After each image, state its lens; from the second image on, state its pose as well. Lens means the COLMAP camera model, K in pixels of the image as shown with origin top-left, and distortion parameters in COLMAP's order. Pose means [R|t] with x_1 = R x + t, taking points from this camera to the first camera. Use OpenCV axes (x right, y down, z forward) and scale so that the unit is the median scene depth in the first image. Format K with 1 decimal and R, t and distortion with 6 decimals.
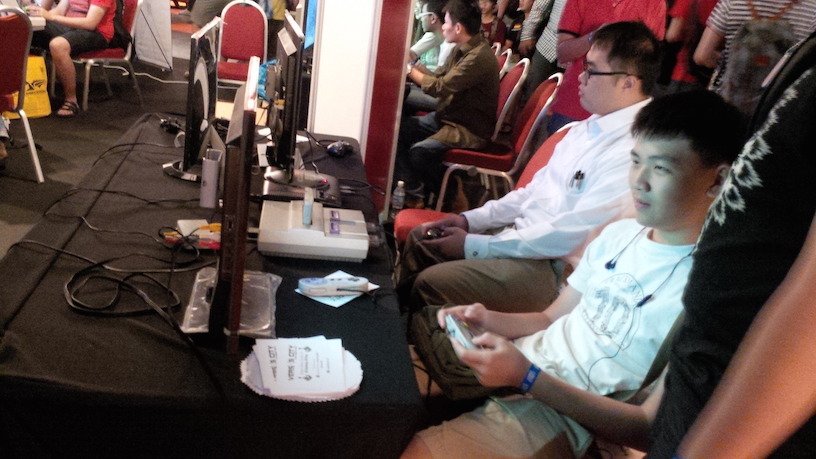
lens RADIAL K [[741.4, 0, 377.4], [0, 741.4, 232.1], [0, 0, 1]] dist [0.174191, -0.481053]
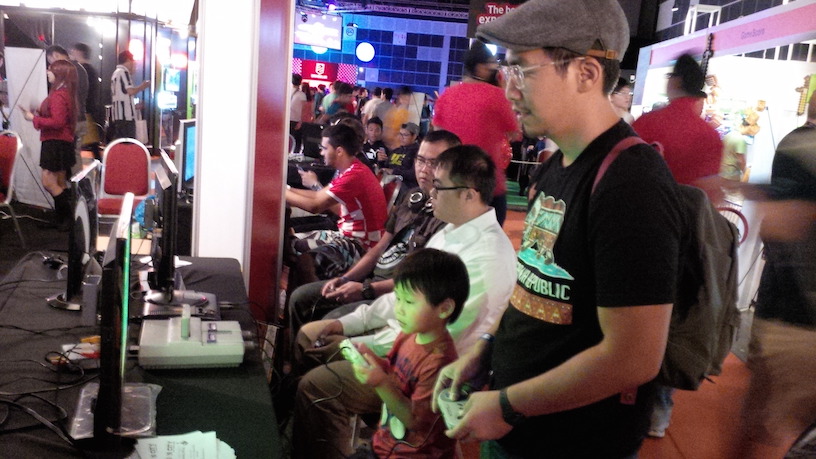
lens RADIAL K [[757.9, 0, 395.6], [0, 757.9, 210.8], [0, 0, 1]] dist [0.191323, -0.526546]
pose [[0.985020, -0.078319, 0.153628, 0.047943], [0.105054, 0.979044, -0.174463, 0.034651], [-0.136745, 0.187989, 0.972605, -0.171429]]
